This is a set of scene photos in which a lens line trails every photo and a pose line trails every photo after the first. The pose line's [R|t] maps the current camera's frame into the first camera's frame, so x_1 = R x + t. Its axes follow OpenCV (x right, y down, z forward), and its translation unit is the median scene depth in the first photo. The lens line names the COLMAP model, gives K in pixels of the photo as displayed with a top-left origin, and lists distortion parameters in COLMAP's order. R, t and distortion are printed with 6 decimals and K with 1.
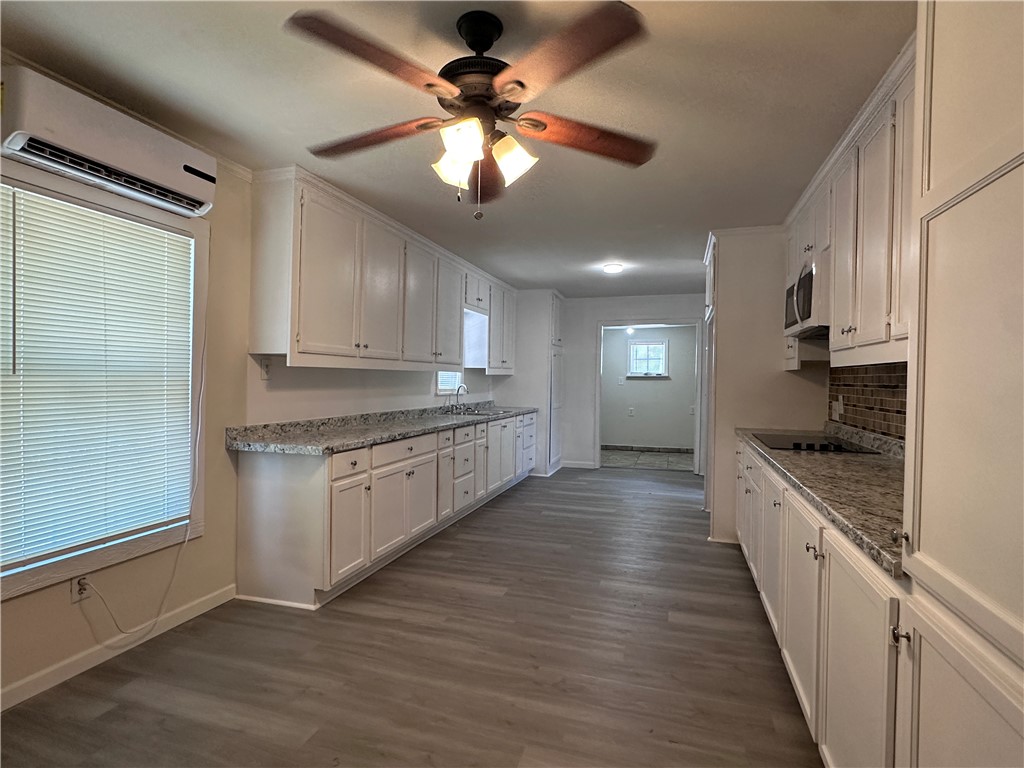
lens RADIAL K [[502.4, 0, 525.9], [0, 502.4, 386.7], [0, 0, 1]] dist [0.003968, 0.001148]
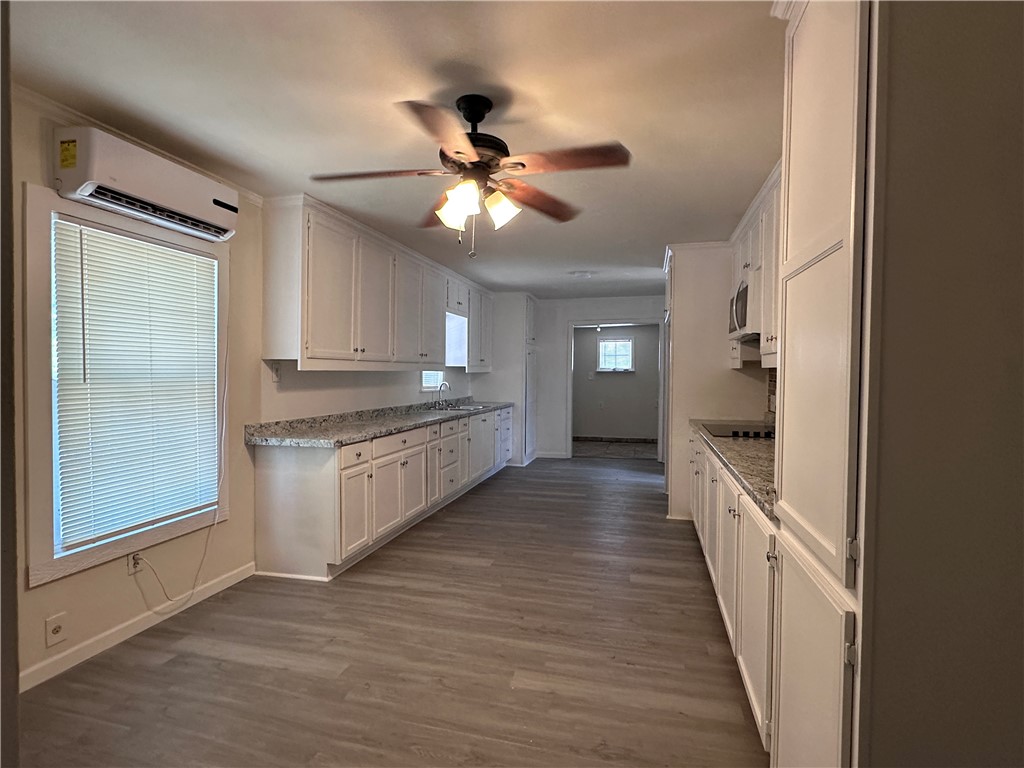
lens RADIAL K [[502.4, 0, 525.9], [0, 502.4, 386.7], [0, 0, 1]] dist [0.003968, 0.001148]
pose [[0.998382, -0.009663, 0.056038, -0.024973], [0.008914, 0.999868, 0.013595, -0.014874], [-0.056162, -0.013073, 0.998336, -0.169374]]
